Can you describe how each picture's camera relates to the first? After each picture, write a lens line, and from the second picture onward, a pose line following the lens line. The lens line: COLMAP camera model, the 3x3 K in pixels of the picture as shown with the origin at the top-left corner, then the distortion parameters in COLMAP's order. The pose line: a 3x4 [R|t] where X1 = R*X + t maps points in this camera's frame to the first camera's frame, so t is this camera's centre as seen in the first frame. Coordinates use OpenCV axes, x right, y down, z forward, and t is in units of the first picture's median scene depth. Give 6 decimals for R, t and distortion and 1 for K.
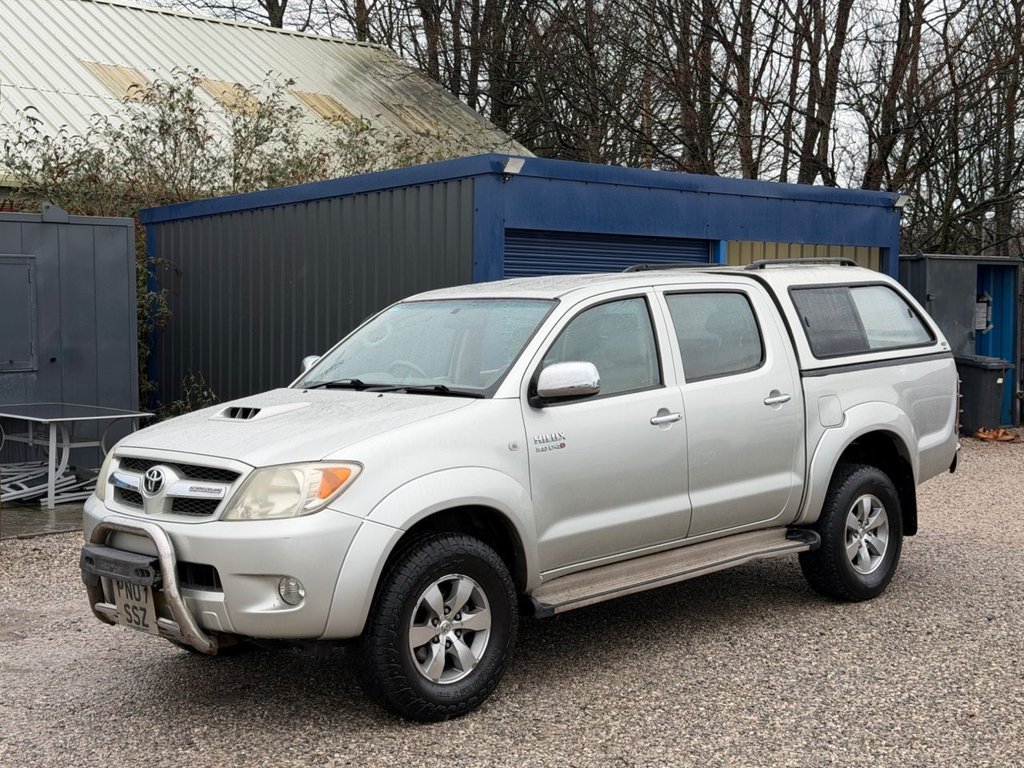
lens RADIAL K [[1419.3, 0, 519.1], [0, 1419.3, 388.2], [0, 0, 1]] dist [0.153979, -0.016947]
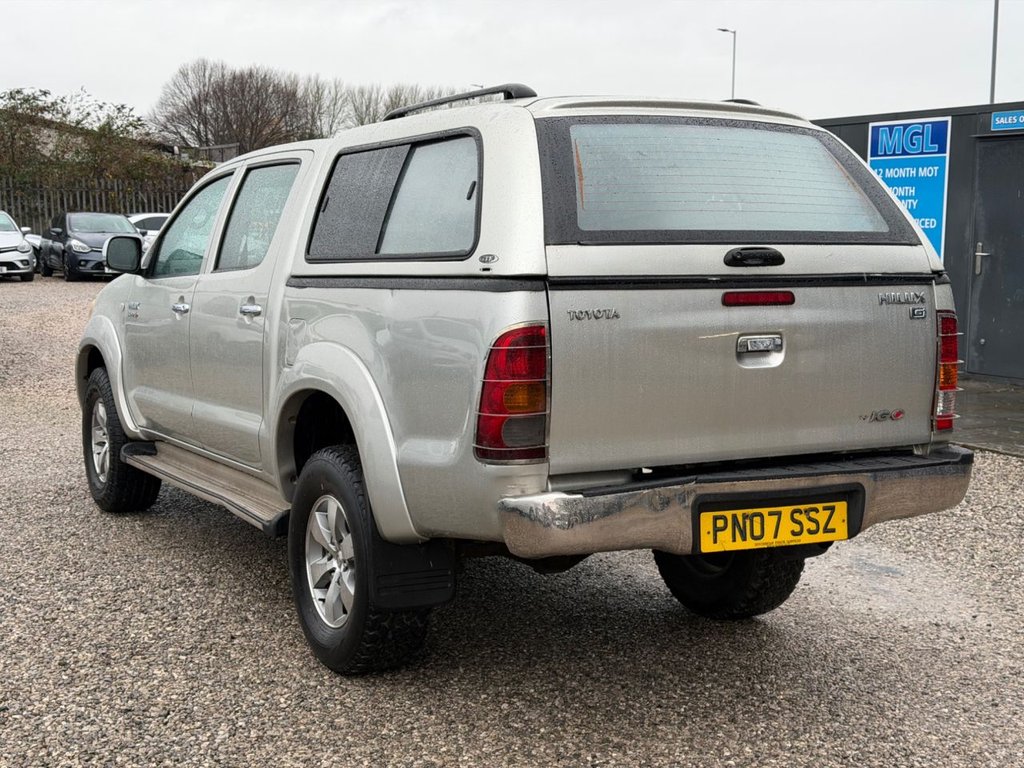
lens RADIAL K [[1419.3, 0, 519.1], [0, 1419.3, 388.2], [0, 0, 1]] dist [0.153979, -0.016947]
pose [[-0.257868, 0.119388, -0.958776, 1.025054], [-0.062639, 0.988183, 0.139896, -0.075756], [0.964148, 0.096131, -0.247342, 1.589925]]
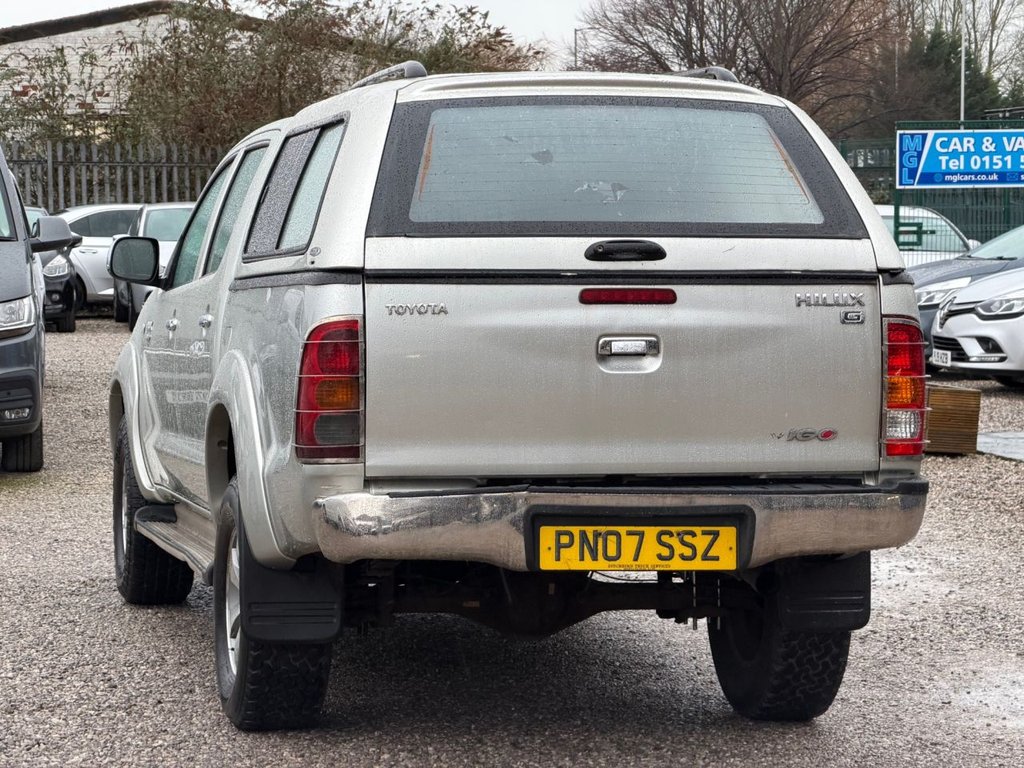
lens RADIAL K [[3123.5, 0, 494.2], [0, 3123.5, 383.4], [0, 0, 1]] dist [0.130880, 1.193700]
pose [[-0.530173, 0.054757, -0.846119, 1.507690], [-0.047041, 0.994476, 0.093833, -0.116121], [0.846583, 0.089550, -0.524669, 2.184142]]
